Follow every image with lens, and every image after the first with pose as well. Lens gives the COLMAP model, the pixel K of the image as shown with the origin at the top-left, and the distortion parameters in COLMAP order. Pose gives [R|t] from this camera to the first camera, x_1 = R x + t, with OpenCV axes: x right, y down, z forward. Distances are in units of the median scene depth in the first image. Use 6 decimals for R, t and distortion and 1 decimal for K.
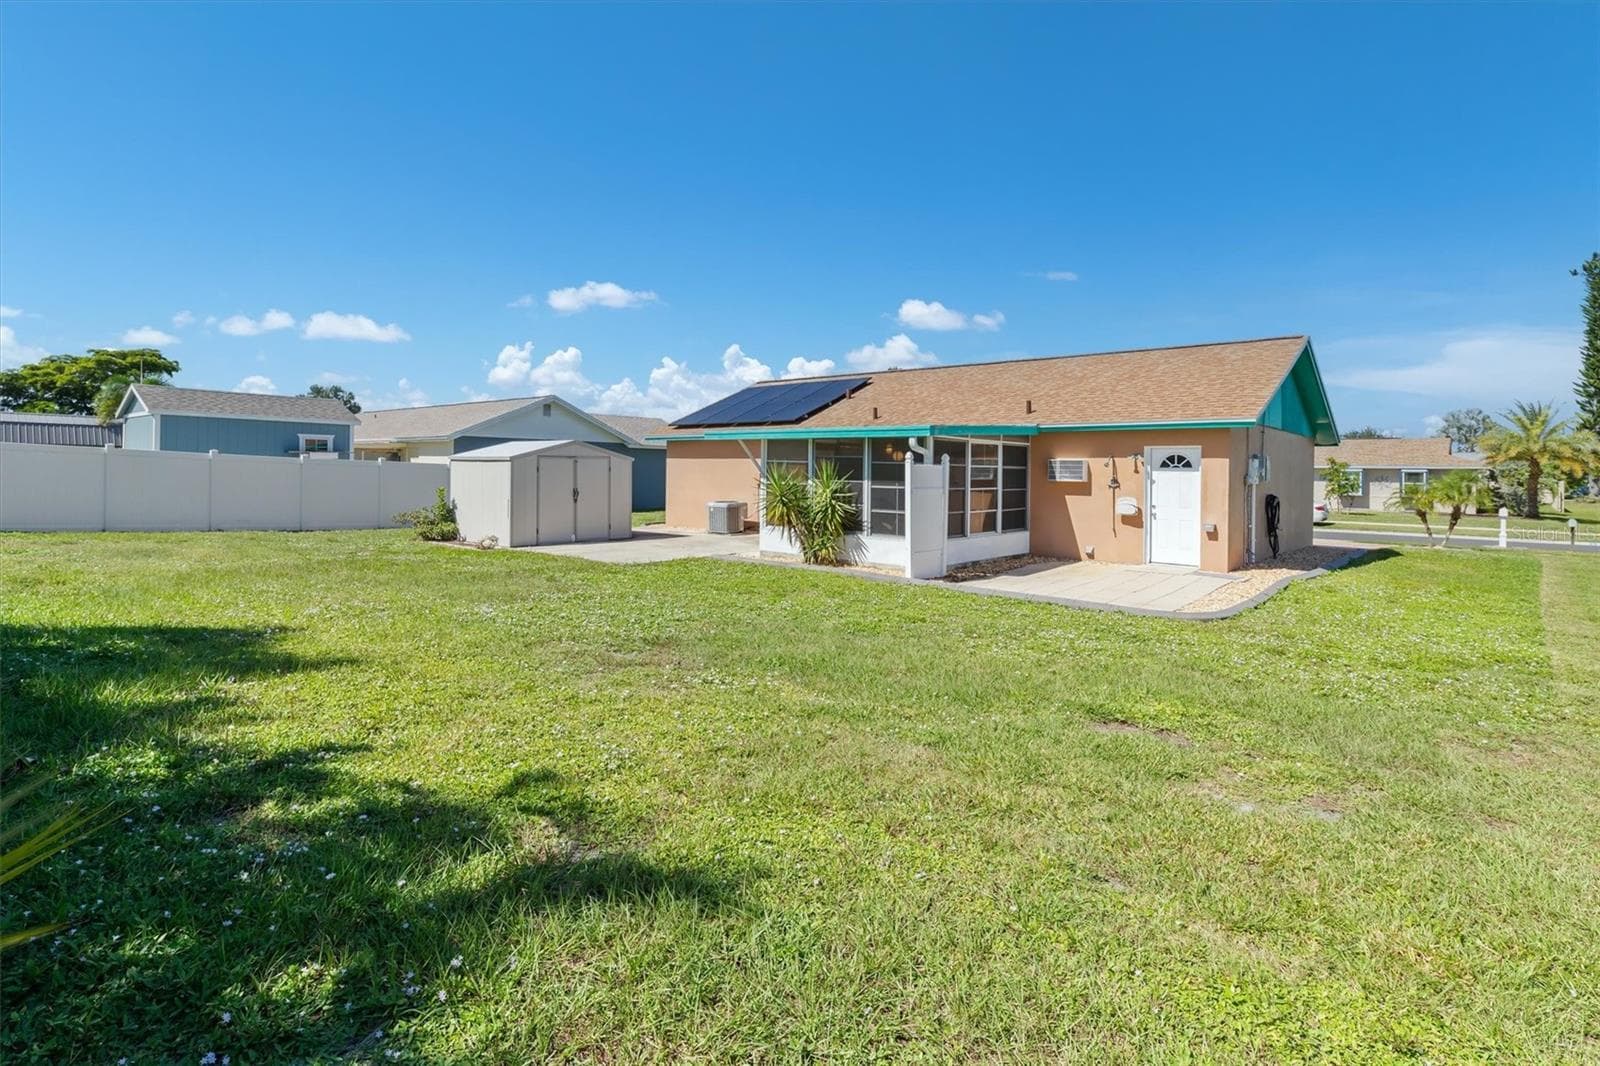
lens RADIAL K [[791.2, 0, 791.6], [0, 791.2, 487.5], [0, 0, 1]] dist [0.001035, 0.001239]
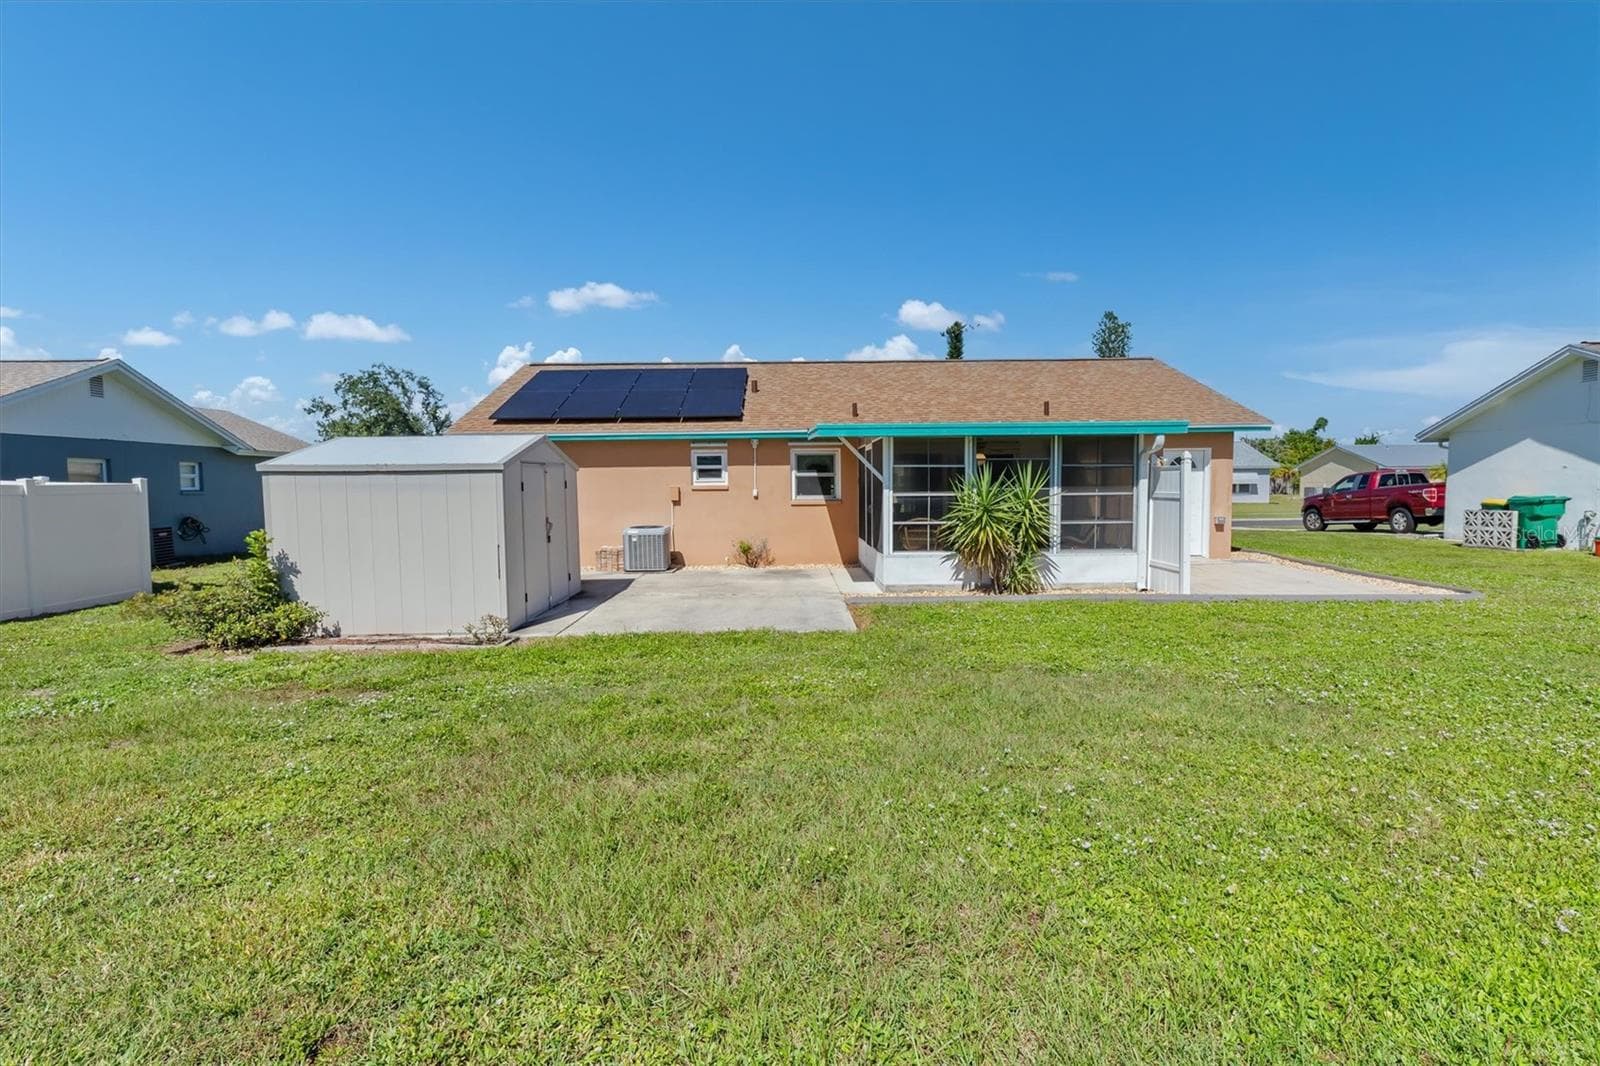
lens RADIAL K [[773.3, 0, 800.0], [0, 773.3, 533.0], [0, 0, 1]] dist [0.001587, -0.000081]
pose [[0.738666, -0.065622, 0.670869, -0.617322], [0.036438, 0.997682, 0.057468, -0.016226], [-0.673086, -0.018004, 0.739345, 0.541805]]
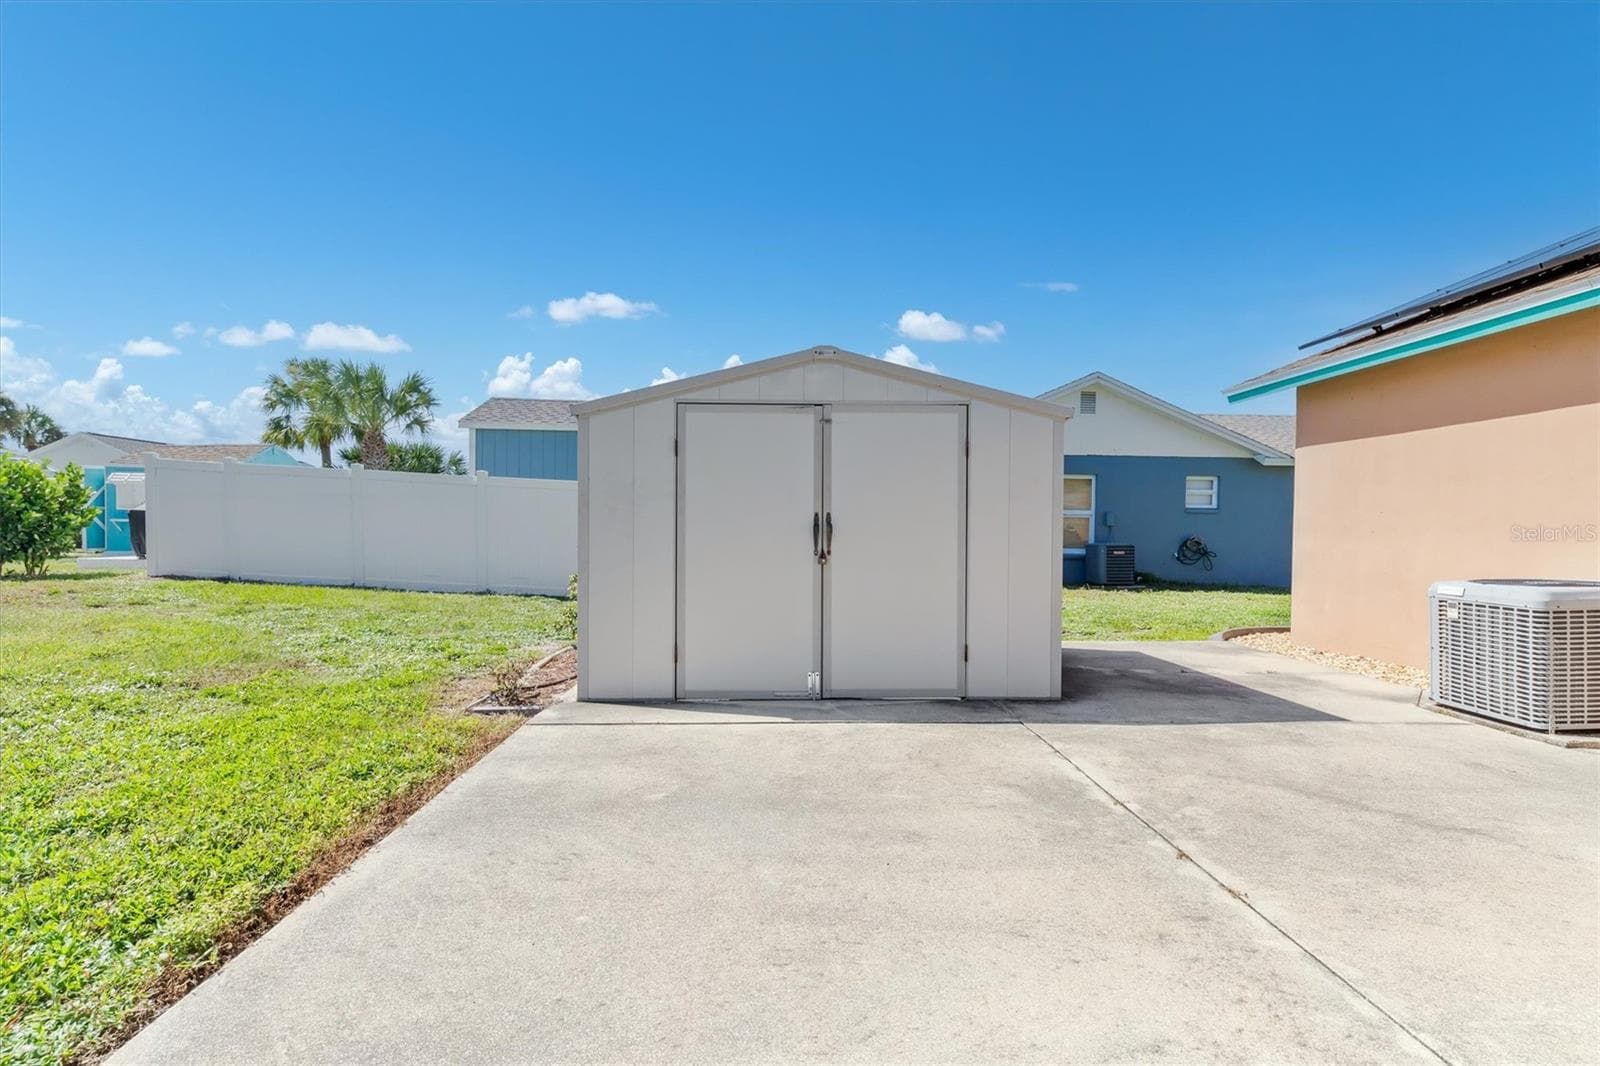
lens RADIAL K [[773.3, 0, 800.0], [0, 773.3, 533.0], [0, 0, 1]] dist [0.001587, -0.000081]
pose [[0.671156, -0.003657, -0.741307, -0.083250], [-0.016844, 0.999654, -0.020182, 0.016977], [0.741125, 0.026032, 0.670862, 0.969261]]
